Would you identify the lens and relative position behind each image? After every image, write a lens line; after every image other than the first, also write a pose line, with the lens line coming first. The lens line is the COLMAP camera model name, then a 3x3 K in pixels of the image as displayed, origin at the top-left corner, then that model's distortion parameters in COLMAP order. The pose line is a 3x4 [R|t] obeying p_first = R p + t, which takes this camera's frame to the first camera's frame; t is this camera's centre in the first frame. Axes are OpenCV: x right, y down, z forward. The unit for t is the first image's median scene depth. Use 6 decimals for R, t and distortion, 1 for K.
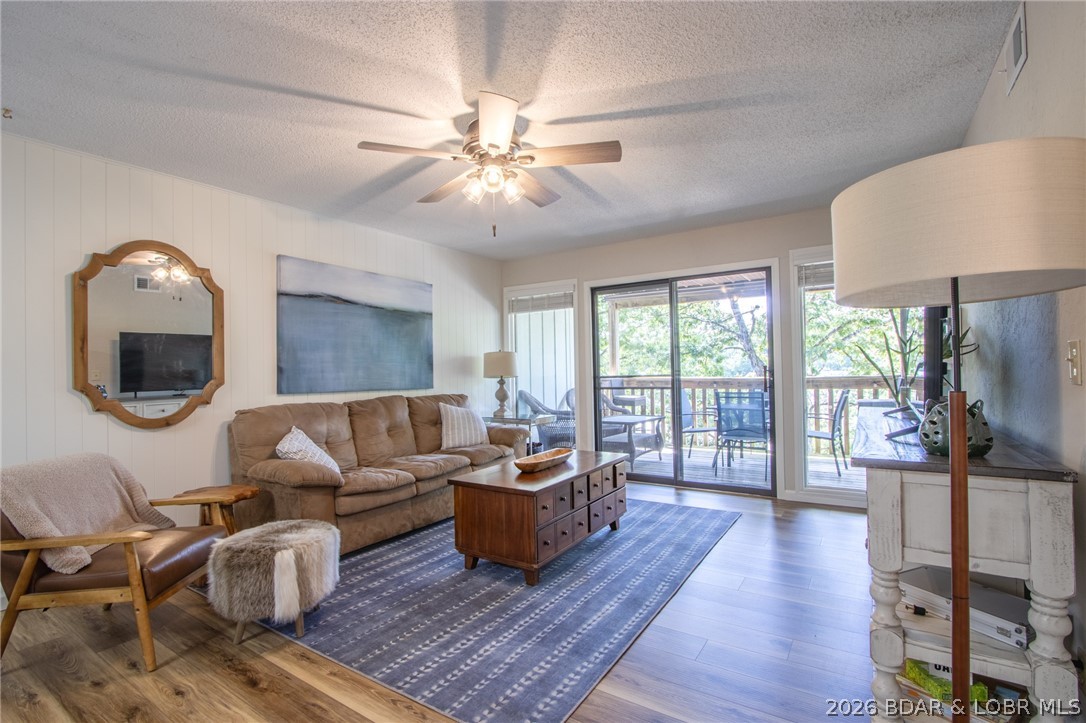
lens RADIAL K [[498.9, 0, 544.7], [0, 498.9, 367.7], [0, 0, 1]] dist [-0.005464, -0.001802]
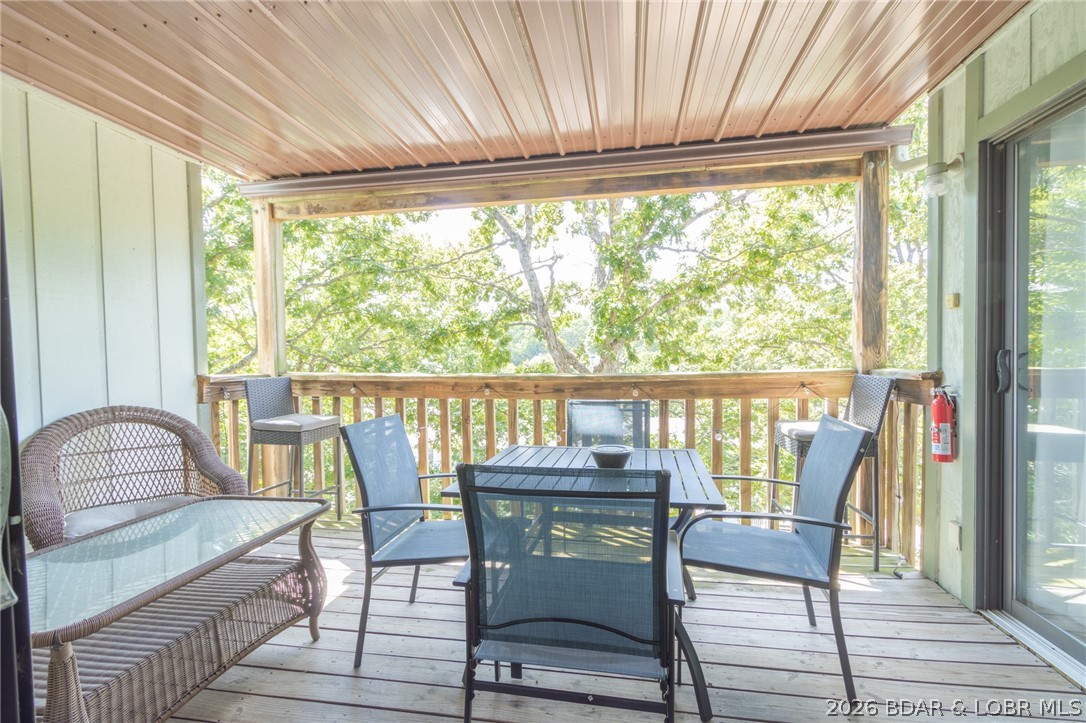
lens RADIAL K [[498.9, 0, 553.4], [0, 498.9, 363.6], [0, 0, 1]] dist [-0.005464, -0.001802]
pose [[0.908079, -0.005728, 0.418759, 0.292533], [-0.004751, 0.999701, 0.023977, -0.001565], [-0.418771, -0.023762, 0.907781, 0.813730]]
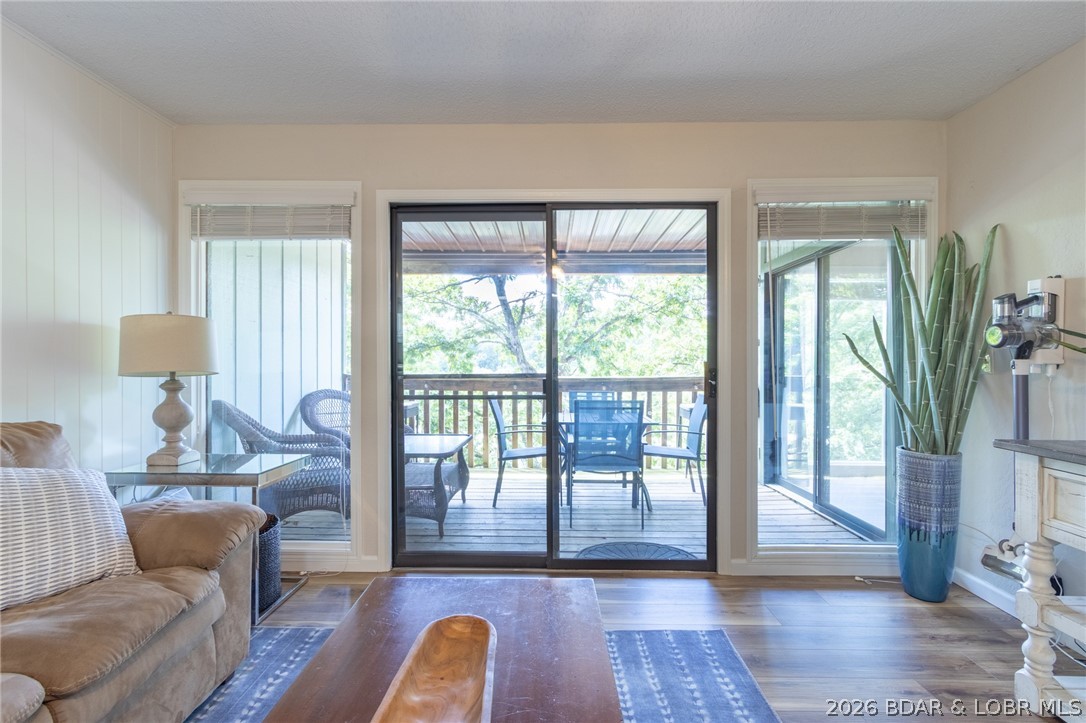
lens RADIAL K [[498.9, 0, 546.7], [0, 498.9, 369.5], [0, 0, 1]] dist [-0.005464, -0.001802]
pose [[0.839003, 0.014105, 0.543943, -0.051287], [-0.020984, 0.999759, 0.006442, 0.004871], [-0.543721, -0.016819, 0.839097, 0.490481]]
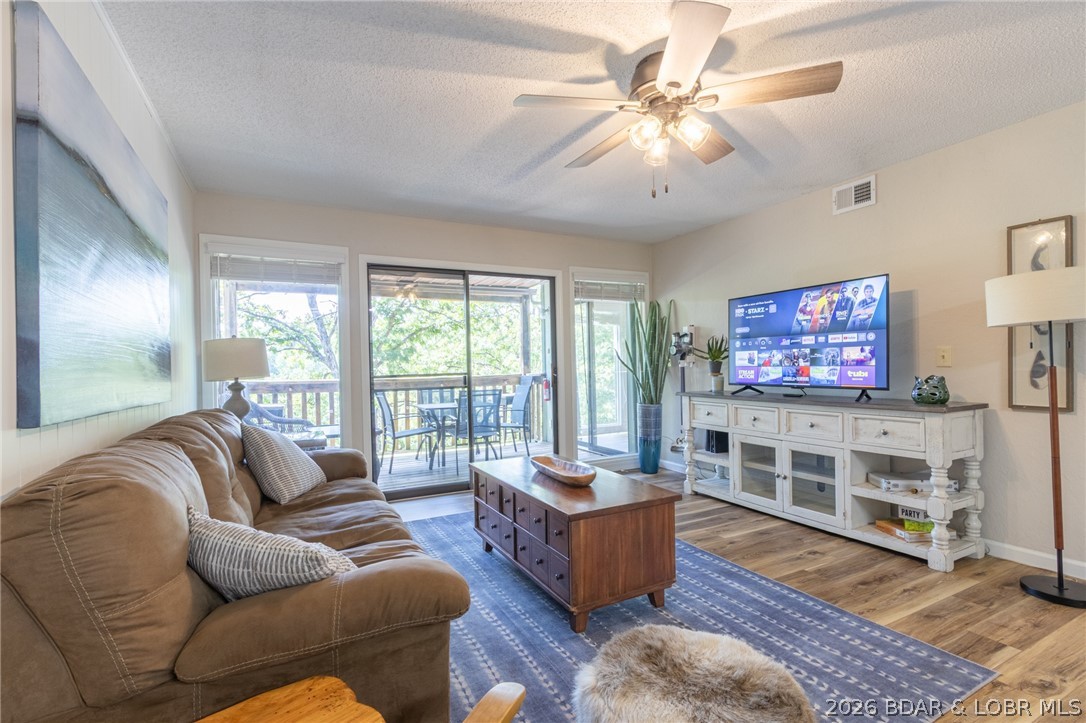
lens RADIAL K [[498.9, 0, 527.3], [0, 498.9, 368.2], [0, 0, 1]] dist [-0.005464, -0.001802]
pose [[0.503466, 0.005571, 0.863997, -0.470574], [0.004387, 0.999950, -0.009004, 0.013971], [-0.864004, 0.008324, 0.503417, 0.396604]]
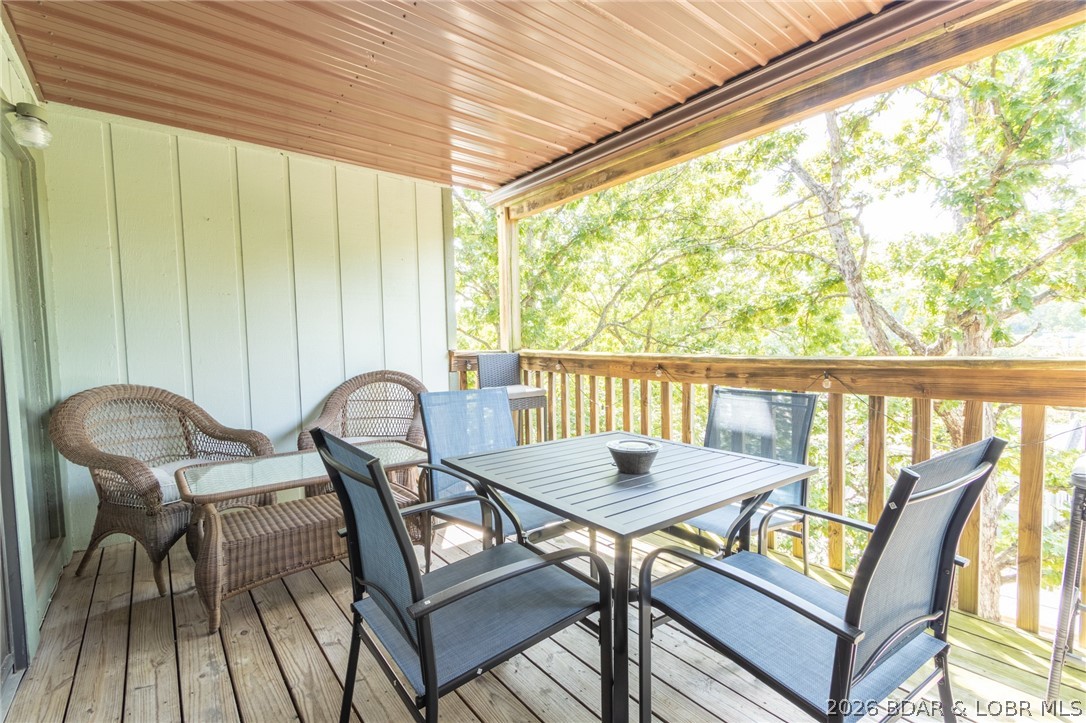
lens RADIAL K [[498.9, 0, 537.1], [0, 498.9, 365.3], [0, 0, 1]] dist [-0.005464, -0.001802]
pose [[0.952357, 0.014143, -0.304658, 0.535040], [0.006161, 0.997828, 0.065578, 0.001655], [0.304924, -0.064330, 0.950201, 0.825959]]
